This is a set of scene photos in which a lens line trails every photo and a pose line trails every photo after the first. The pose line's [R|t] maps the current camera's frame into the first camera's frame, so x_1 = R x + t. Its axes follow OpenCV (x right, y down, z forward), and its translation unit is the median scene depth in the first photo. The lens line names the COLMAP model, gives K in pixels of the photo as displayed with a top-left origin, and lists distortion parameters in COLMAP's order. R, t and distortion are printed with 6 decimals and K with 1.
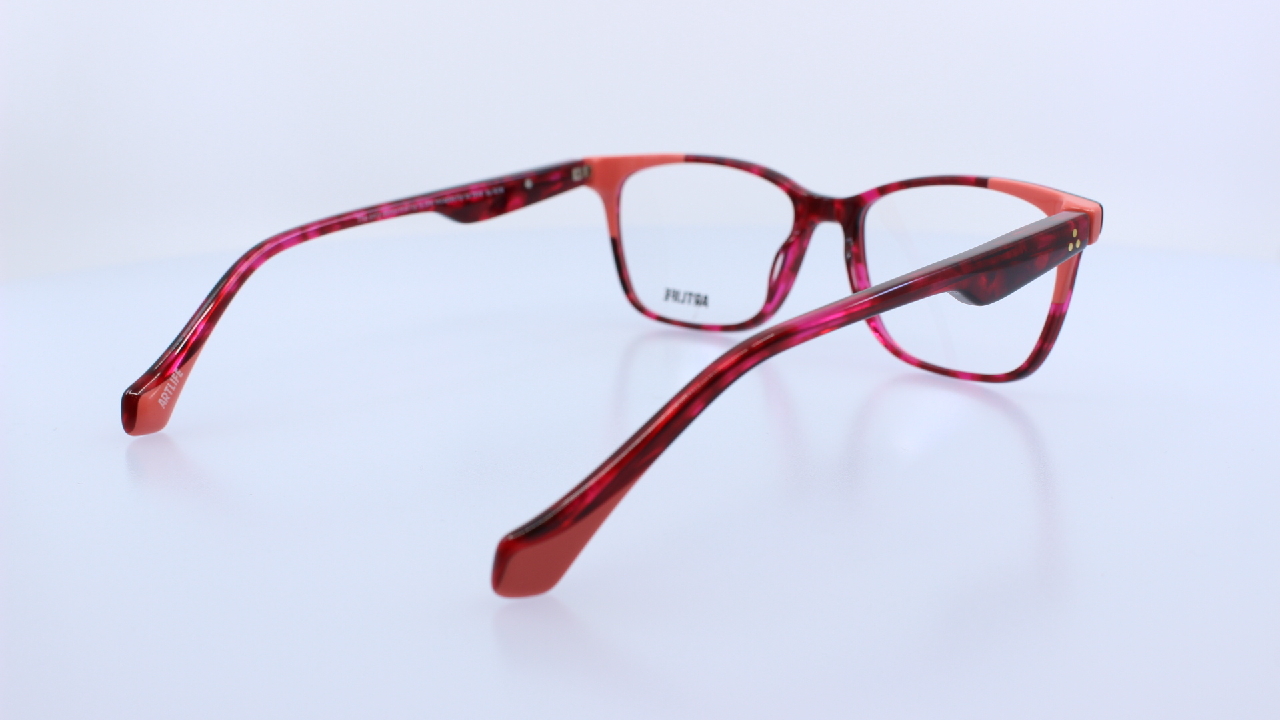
lens RADIAL K [[1398.3, 0, 648.5], [0, 1398.3, 359.5], [0, 0, 1]] dist [-0.136845, 0.000000]
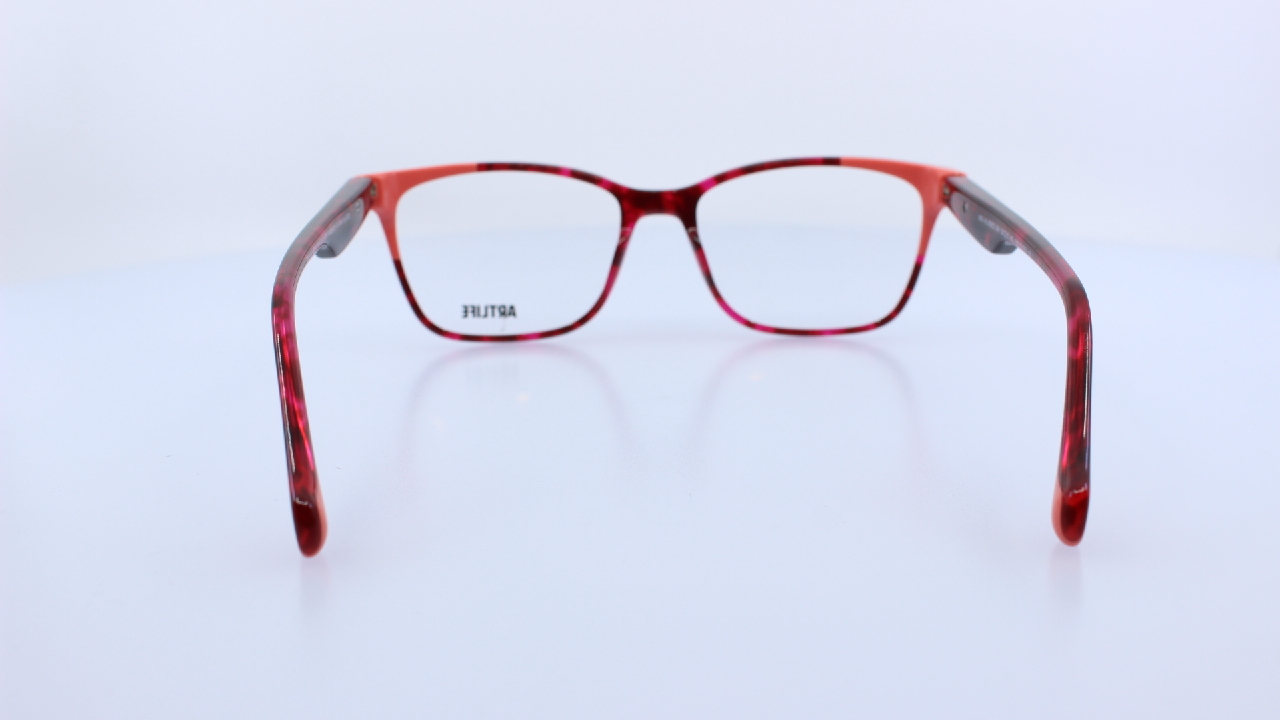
lens RADIAL K [[1398.3, 0, 638.7], [0, 1398.3, 354.1], [0, 0, 1]] dist [-0.136845, 0.000000]
pose [[0.710854, -0.160453, 0.684793, -0.611767], [0.169756, 0.983987, 0.054341, -0.054216], [-0.682546, 0.077619, 0.726709, 0.253323]]
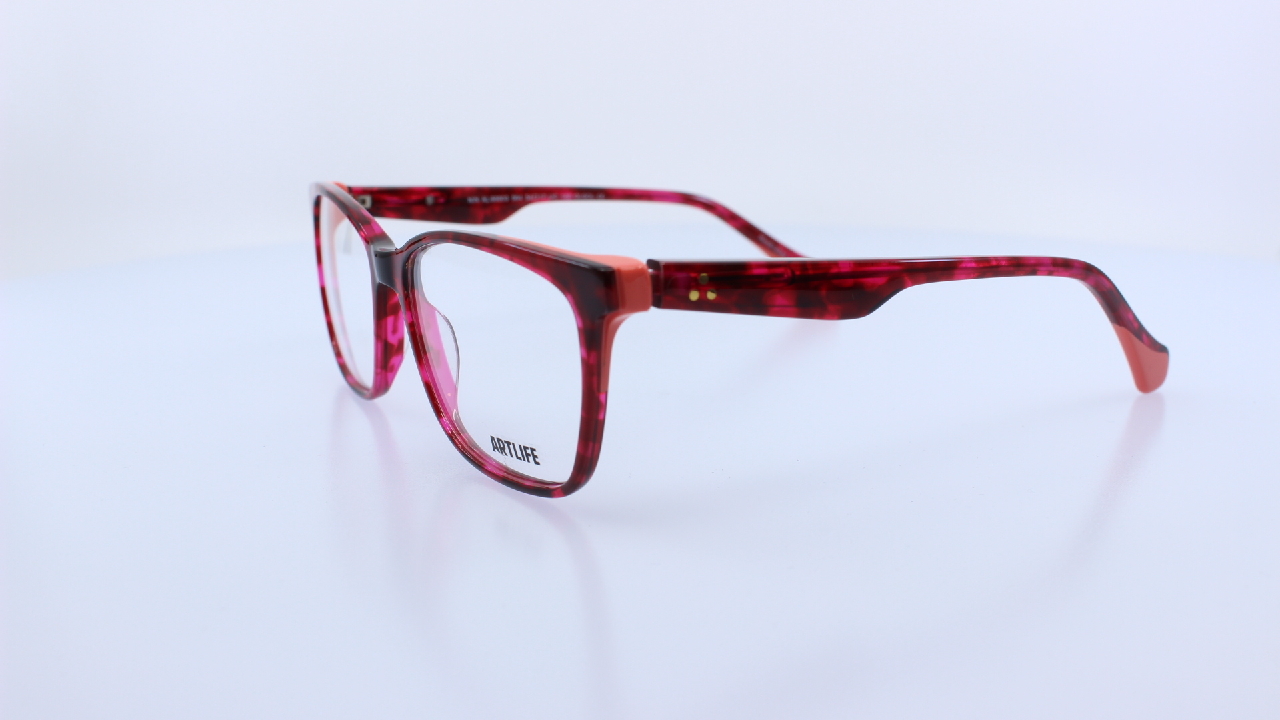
lens RADIAL K [[1398.3, 0, 635.1], [0, 1398.3, 357.2], [0, 0, 1]] dist [-0.136845, 0.000000]
pose [[-0.964130, -0.038421, 0.262637, -0.212803], [0.085186, 0.892340, 0.443253, -0.398545], [-0.251391, 0.449726, -0.857058, 1.659448]]
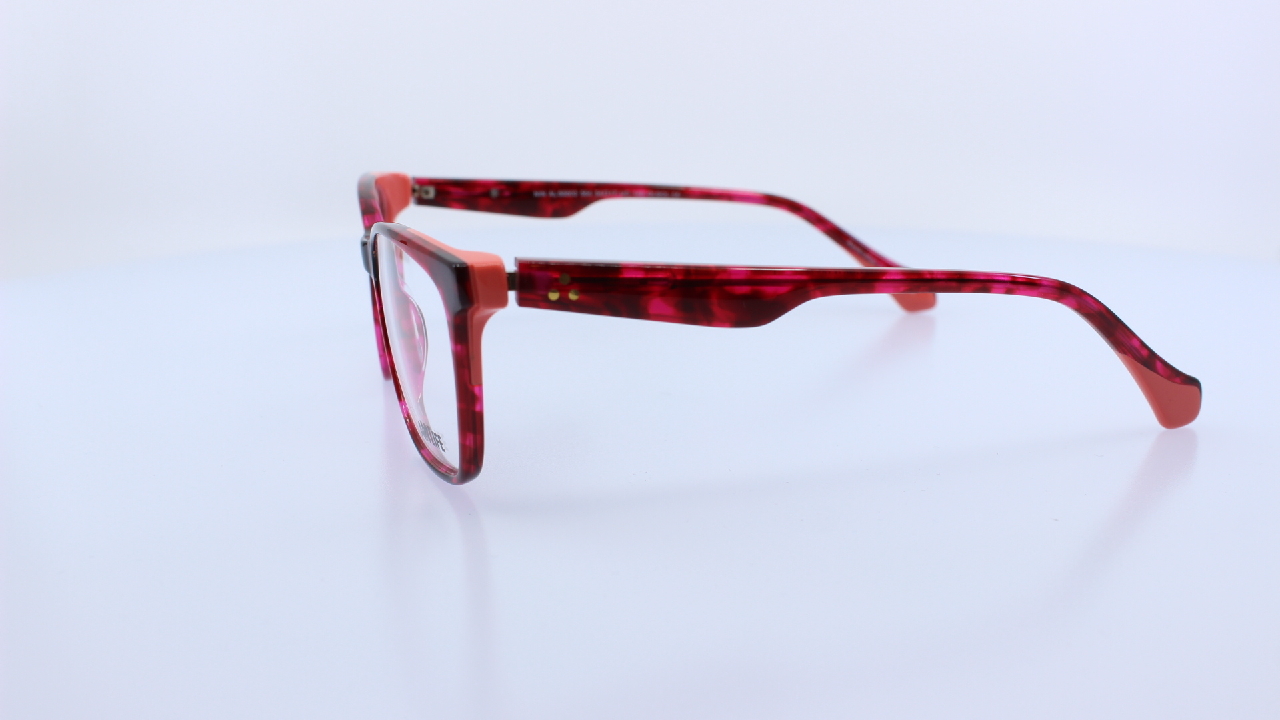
lens RADIAL K [[1398.3, 0, 650.1], [0, 1398.3, 348.4], [0, 0, 1]] dist [-0.136845, 0.000000]
pose [[-0.868371, -0.092060, 0.487296, -0.423395], [0.136821, 0.900006, 0.413847, -0.377336], [-0.476668, 0.426045, -0.768943, 1.578839]]
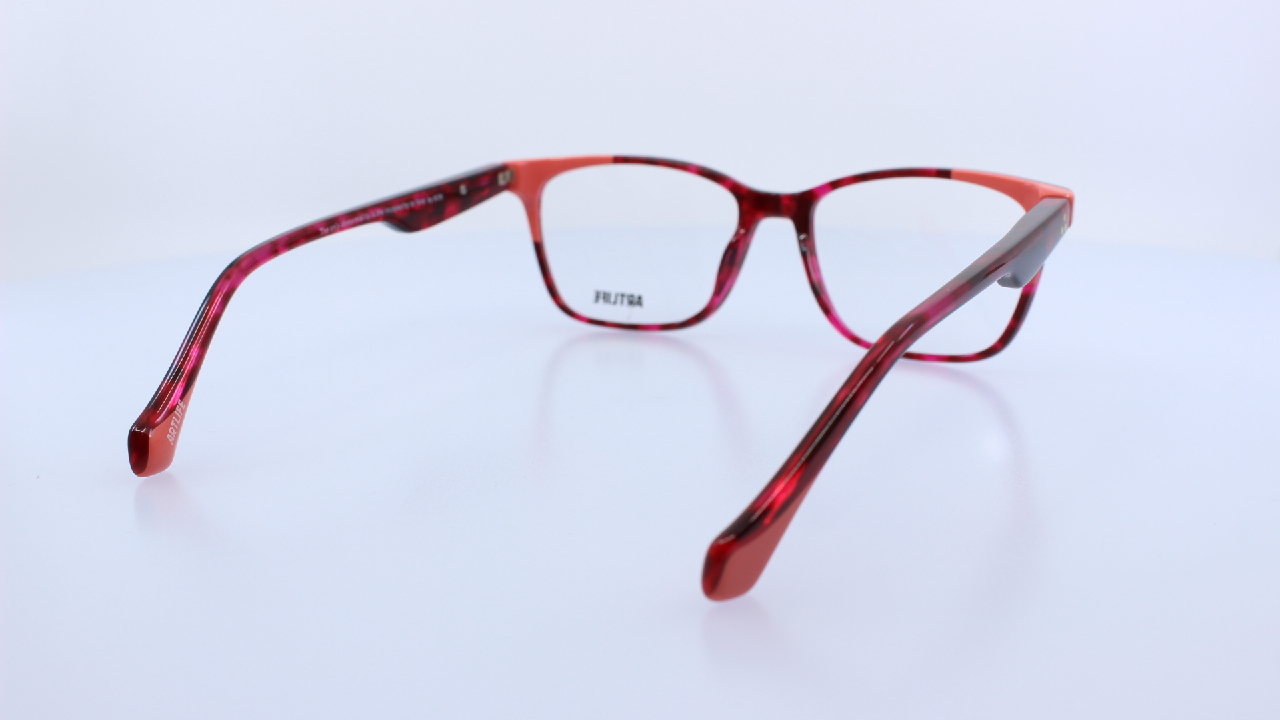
lens RADIAL K [[1398.3, 0, 636.3], [0, 1398.3, 335.1], [0, 0, 1]] dist [-0.136845, 0.000000]
pose [[0.967833, -0.056014, 0.245279, -0.224982], [0.061026, 0.998053, -0.012875, -0.005100], [-0.244080, 0.027429, 0.969367, 0.031919]]
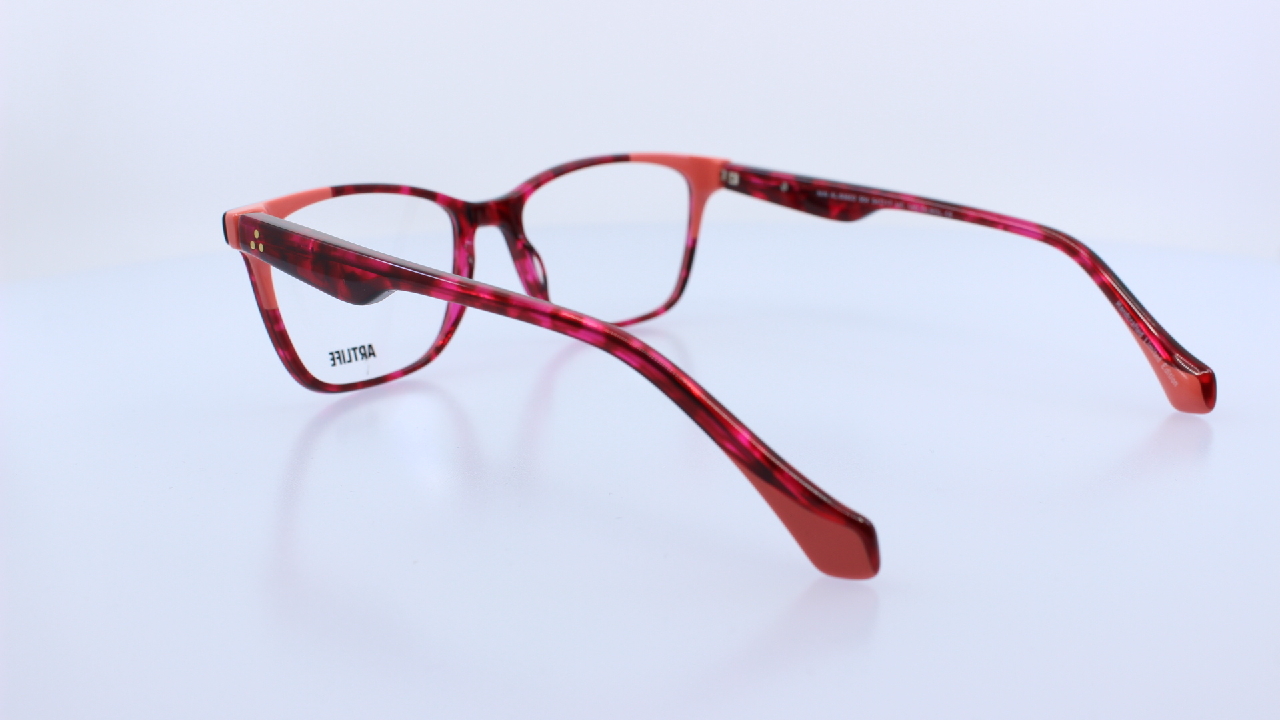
lens RADIAL K [[1398.3, 0, 641.2], [0, 1398.3, 365.0], [0, 0, 1]] dist [-0.136845, 0.000000]
pose [[0.004306, -0.226753, 0.973943, -0.861682], [0.247833, 0.943809, 0.218642, -0.194404], [-0.968793, 0.240433, 0.060260, 0.849282]]
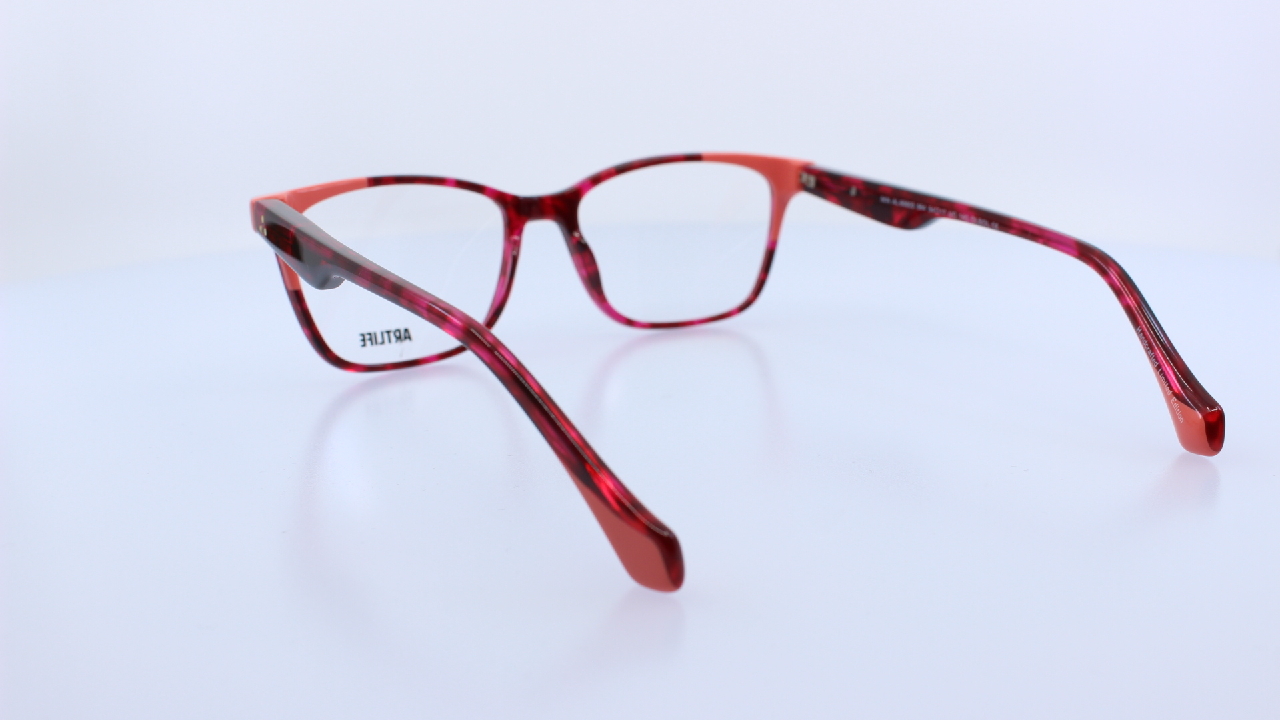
lens RADIAL K [[1398.3, 0, 640.3], [0, 1398.3, 359.1], [0, 0, 1]] dist [-0.136845, 0.000000]
pose [[0.263842, -0.216958, 0.939849, -0.832568], [0.235819, 0.959316, 0.155251, -0.141358], [-0.935295, 0.180672, 0.304271, 0.631556]]
